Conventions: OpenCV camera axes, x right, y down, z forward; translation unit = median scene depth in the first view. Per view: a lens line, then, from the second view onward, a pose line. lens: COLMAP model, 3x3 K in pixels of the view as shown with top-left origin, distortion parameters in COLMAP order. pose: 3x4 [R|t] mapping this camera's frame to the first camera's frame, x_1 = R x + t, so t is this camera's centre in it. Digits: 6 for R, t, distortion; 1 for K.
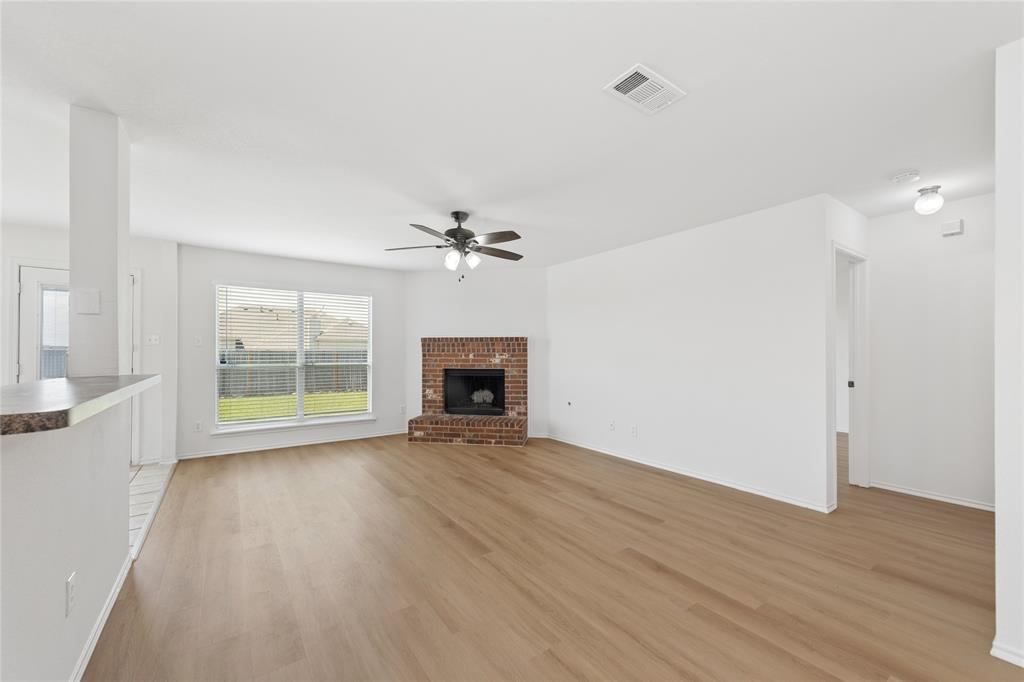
lens RADIAL K [[412.1, 0, 517.0], [0, 412.1, 346.8], [0, 0, 1]] dist [0.007567, -0.002610]
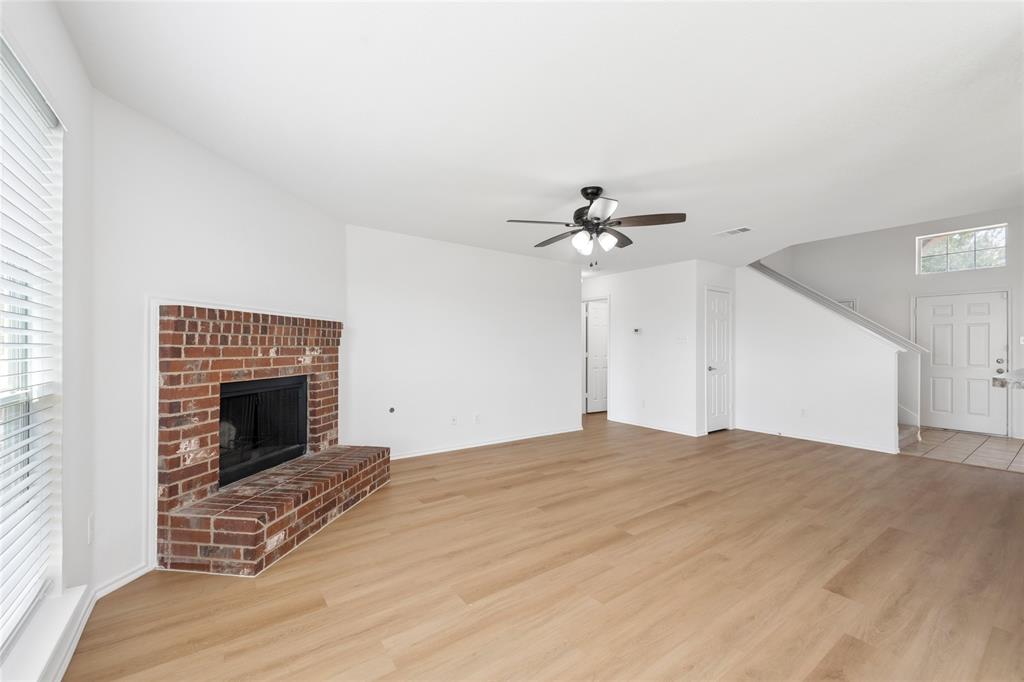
lens RADIAL K [[412.1, 0, 503.4], [0, 412.1, 341.3], [0, 0, 1]] dist [0.007567, -0.002610]
pose [[-0.004239, 0.013624, 0.999898, -0.626405], [-0.014441, 0.999802, -0.013684, 0.011757], [-0.999887, -0.014497, -0.004041, 0.737559]]
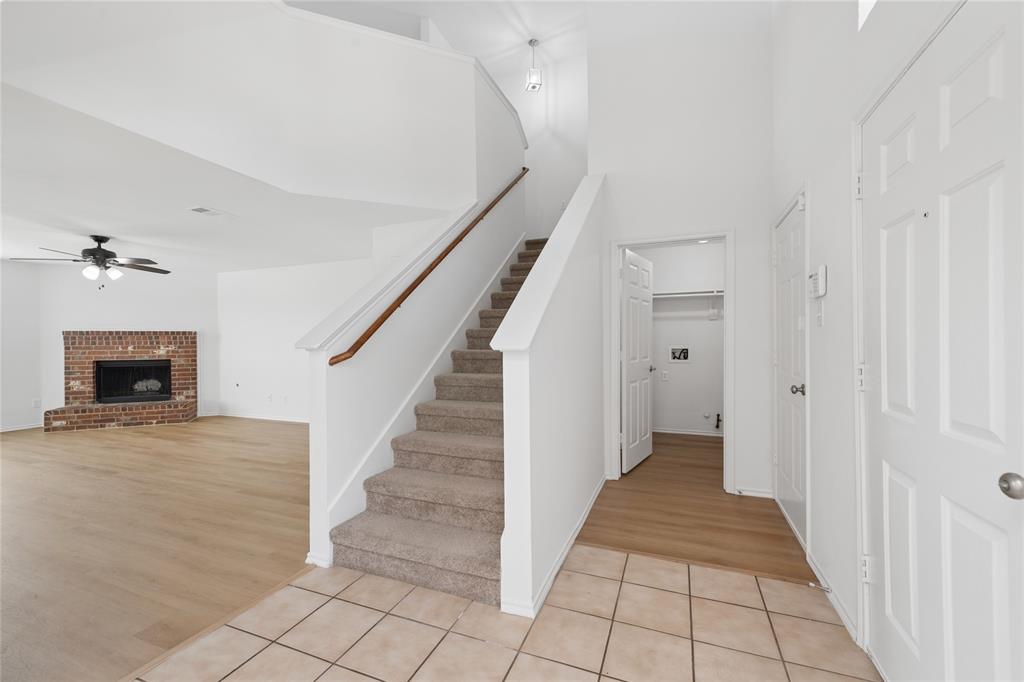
lens RADIAL K [[412.1, 0, 536.4], [0, 412.1, 342.5], [0, 0, 1]] dist [0.007567, -0.002610]
pose [[0.823076, -0.006930, 0.567889, 0.152959], [-0.001590, 0.999894, 0.014507, -0.010406], [-0.567929, -0.012843, 0.822978, -0.516899]]
